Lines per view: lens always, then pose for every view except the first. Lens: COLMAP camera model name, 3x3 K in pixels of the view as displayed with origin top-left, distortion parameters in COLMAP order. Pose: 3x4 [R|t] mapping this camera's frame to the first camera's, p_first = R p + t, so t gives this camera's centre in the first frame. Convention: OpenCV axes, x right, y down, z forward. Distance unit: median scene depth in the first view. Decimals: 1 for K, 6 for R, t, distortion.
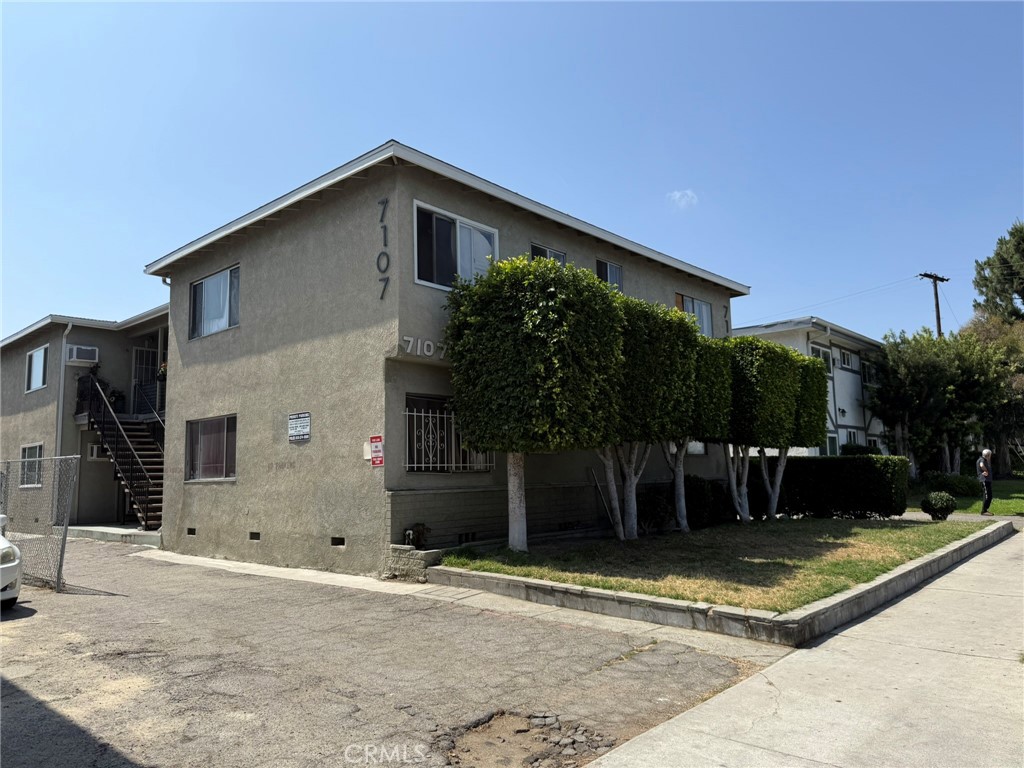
lens RADIAL K [[715.2, 0, 512.9], [0, 715.2, 382.6], [0, 0, 1]] dist [-0.002539, -0.008206]
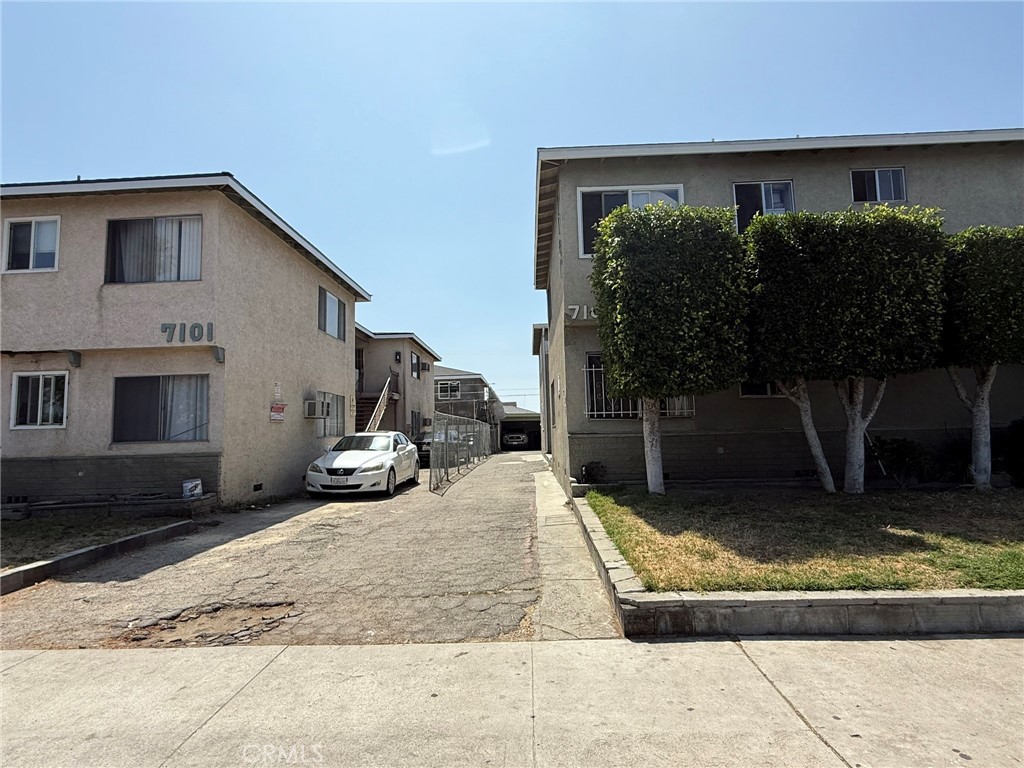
lens RADIAL K [[537.1, 0, 509.9], [0, 537.1, 388.8], [0, 0, 1]] dist [0.002614, 0.000515]
pose [[0.642868, -0.059678, -0.763649, 0.454619], [0.106108, 0.994287, 0.011624, 0.051474], [0.758592, -0.088502, 0.645527, 0.327396]]
